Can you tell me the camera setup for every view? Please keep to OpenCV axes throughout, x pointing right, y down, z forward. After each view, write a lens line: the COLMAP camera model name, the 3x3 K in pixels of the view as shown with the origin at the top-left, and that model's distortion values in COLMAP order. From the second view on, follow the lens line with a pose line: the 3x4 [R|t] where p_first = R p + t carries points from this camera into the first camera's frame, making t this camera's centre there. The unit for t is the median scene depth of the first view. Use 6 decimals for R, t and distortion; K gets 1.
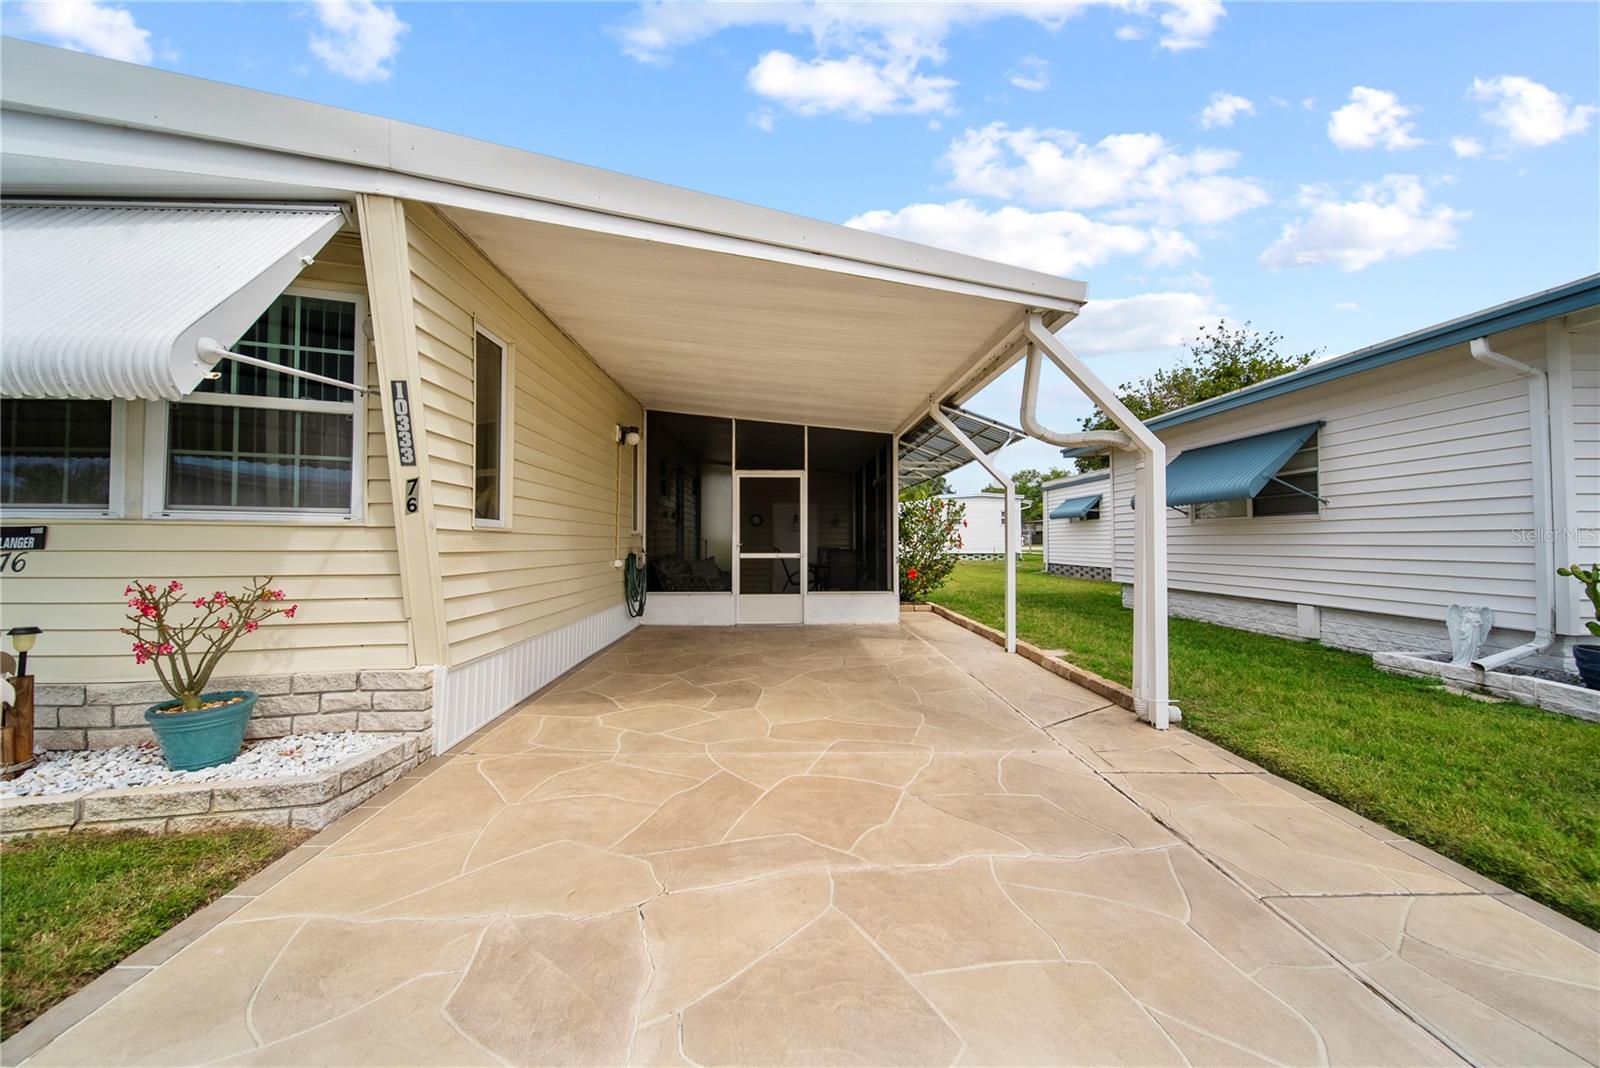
lens RADIAL K [[578.2, 0, 799.7], [0, 578.2, 530.8], [0, 0, 1]] dist [0.001892, -0.000423]
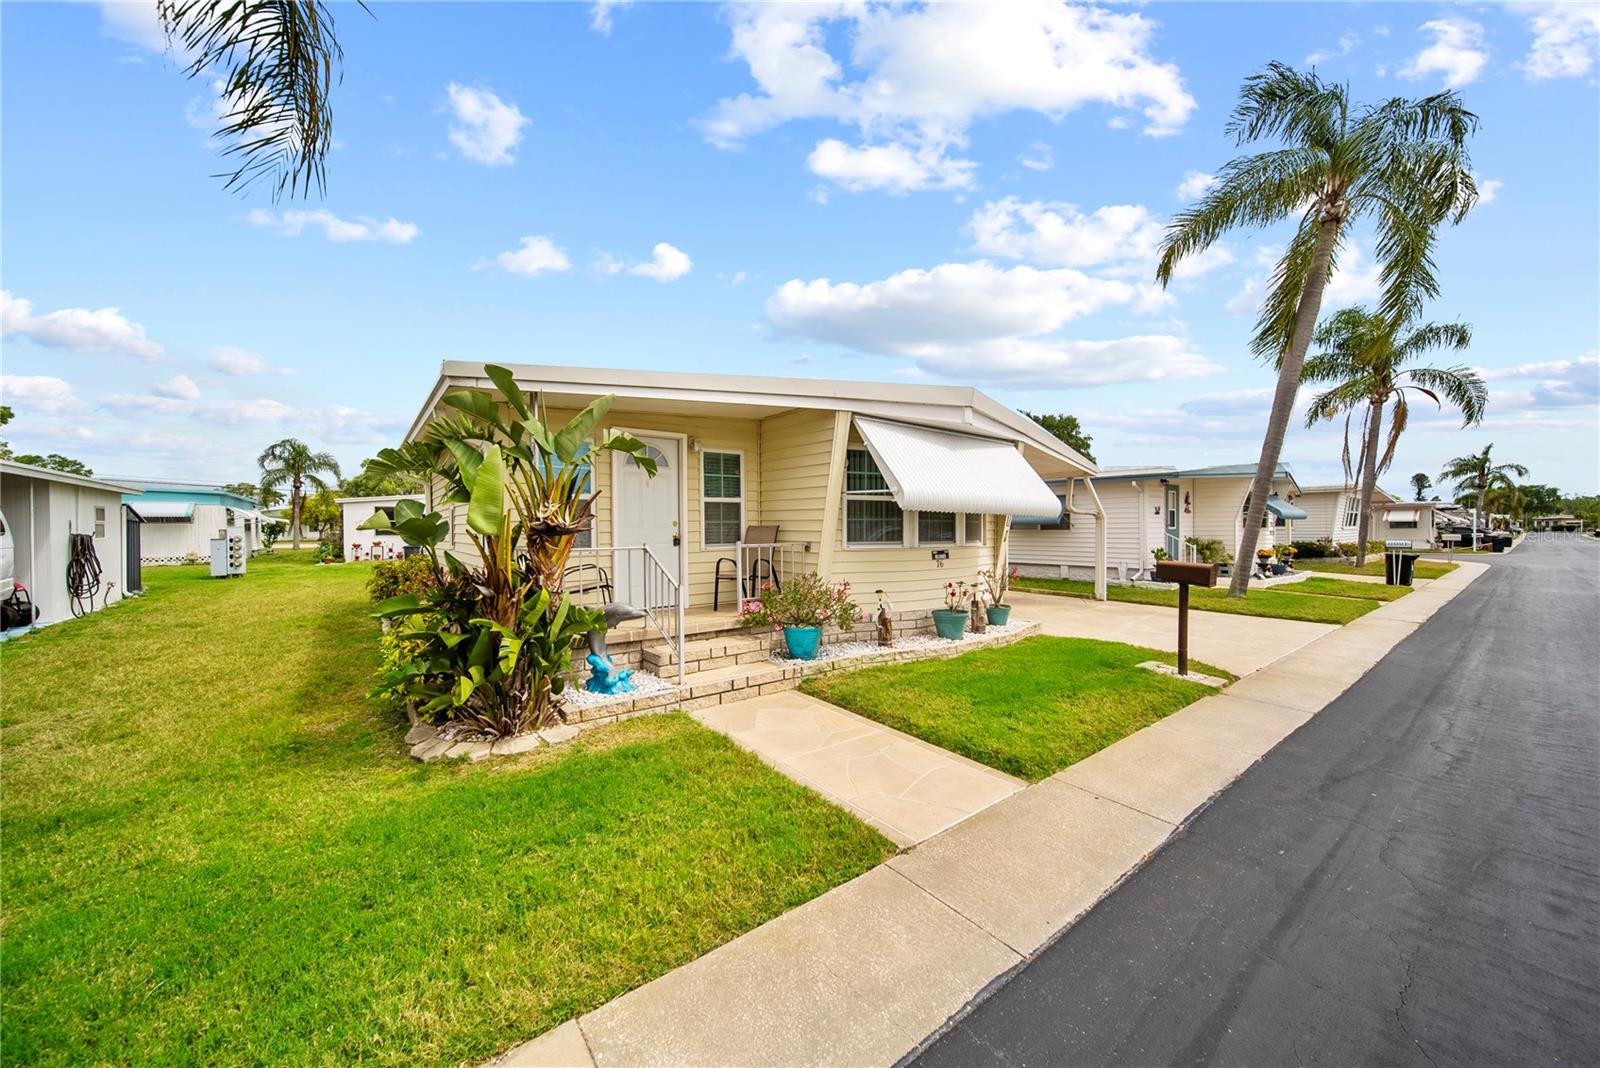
lens RADIAL K [[578.2, 0, 803.3], [0, 578.2, 533.0], [0, 0, 1]] dist [0.001892, -0.000423]
pose [[0.801422, -0.009021, 0.598032, -1.639368], [-0.007015, 0.999676, 0.024479, -0.071368], [-0.598059, -0.023813, 0.801098, -0.368738]]
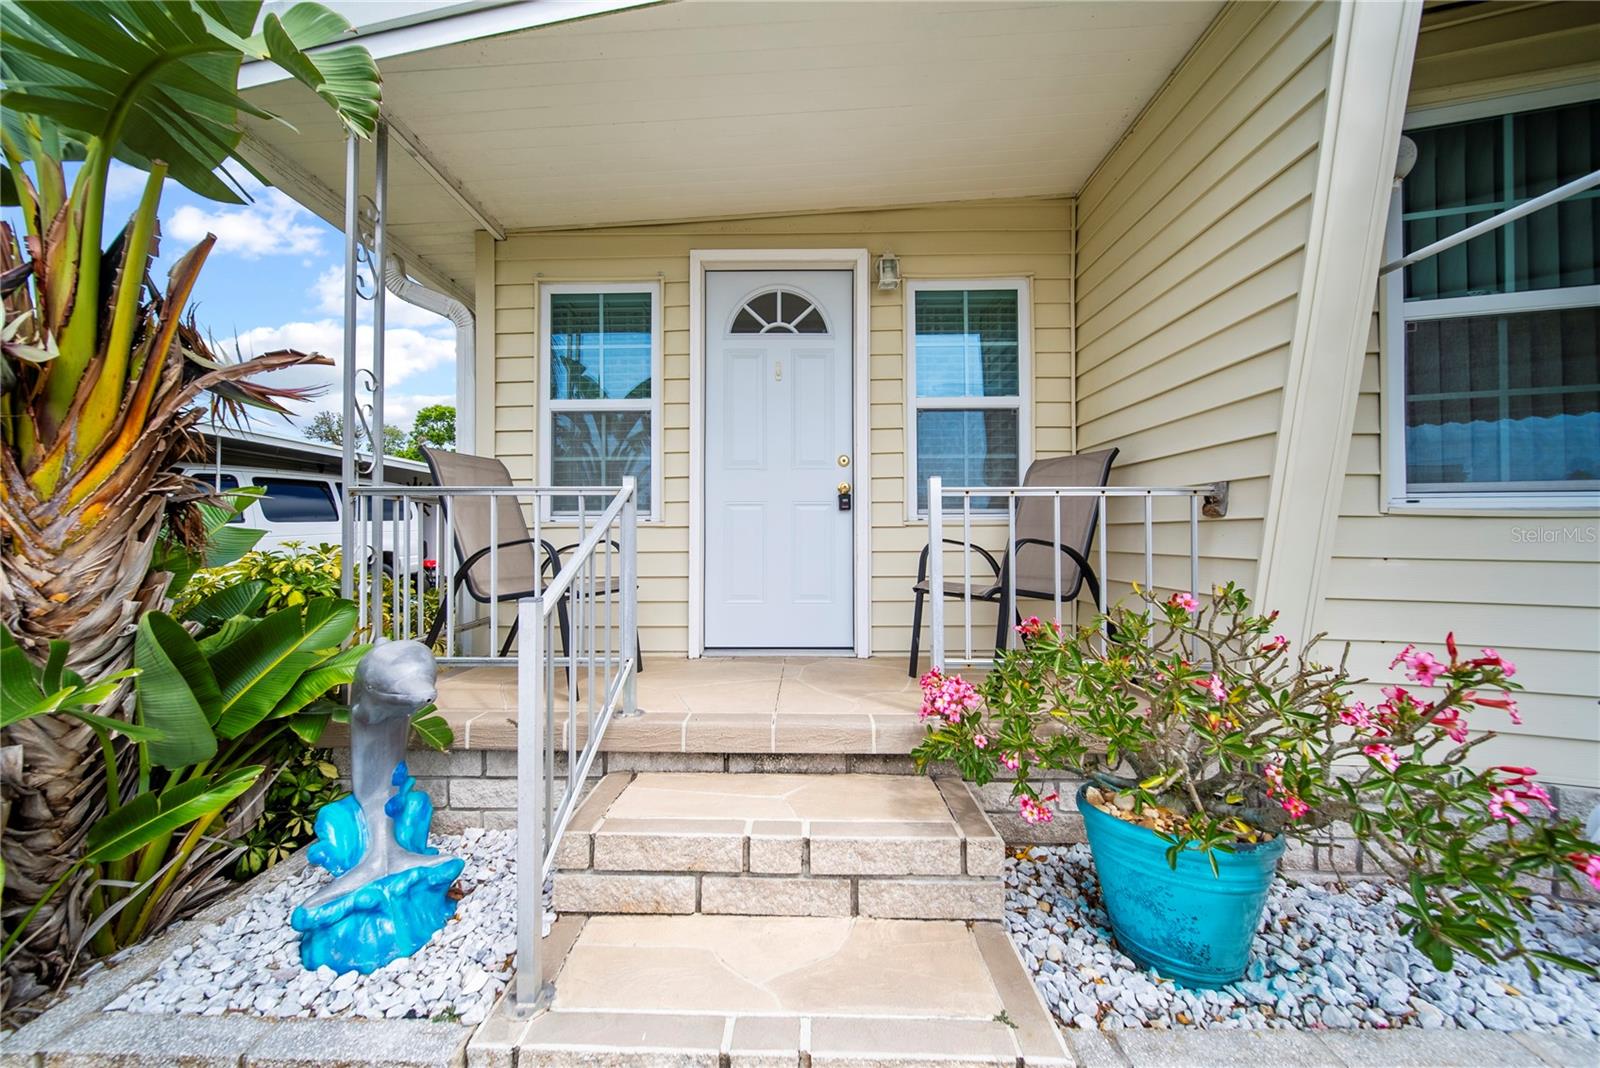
lens RADIAL K [[578.2, 0, 799.4], [0, 578.2, 534.2], [0, 0, 1]] dist [0.001892, -0.000423]
pose [[0.999257, 0.001523, -0.038504, -1.173924], [-0.001288, 0.999980, 0.006114, 0.000864], [0.038512, -0.006060, 0.999240, 0.201783]]
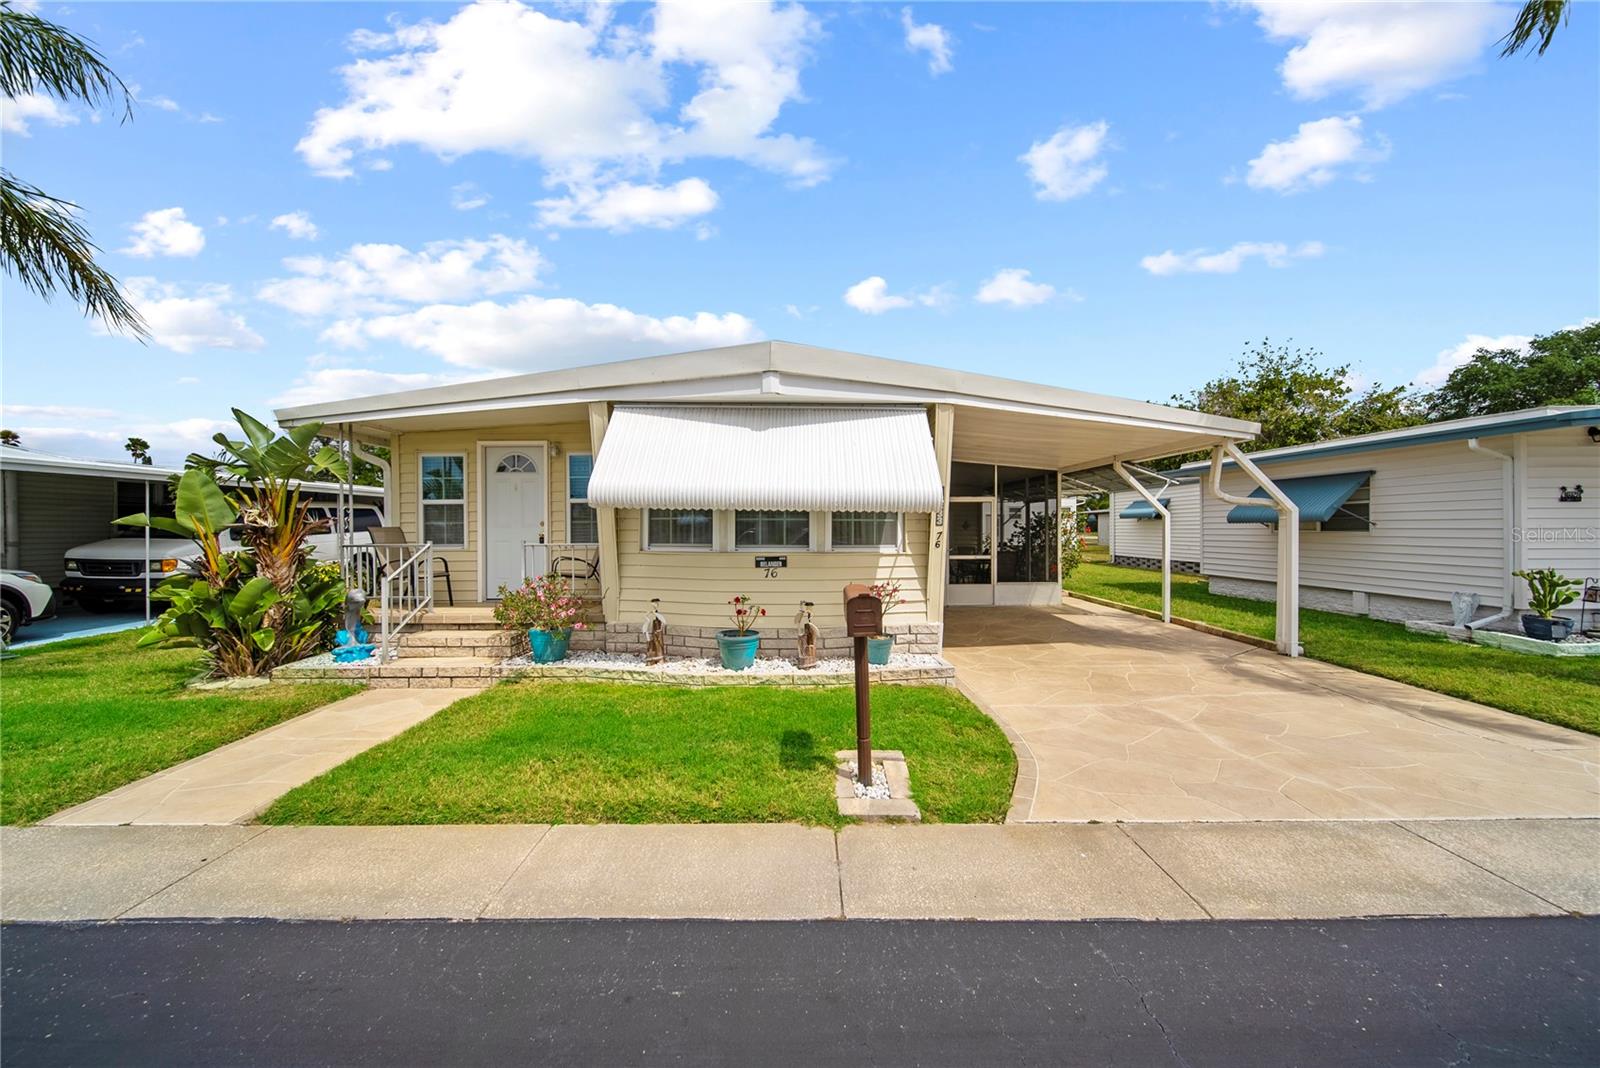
lens RADIAL K [[578.2, 0, 802.0], [0, 578.2, 530.9], [0, 0, 1]] dist [0.001892, -0.000423]
pose [[0.999839, -0.002496, -0.017785, -0.564855], [0.002929, 0.999699, 0.024357, -0.073662], [0.017719, -0.024405, 0.999545, -0.543728]]
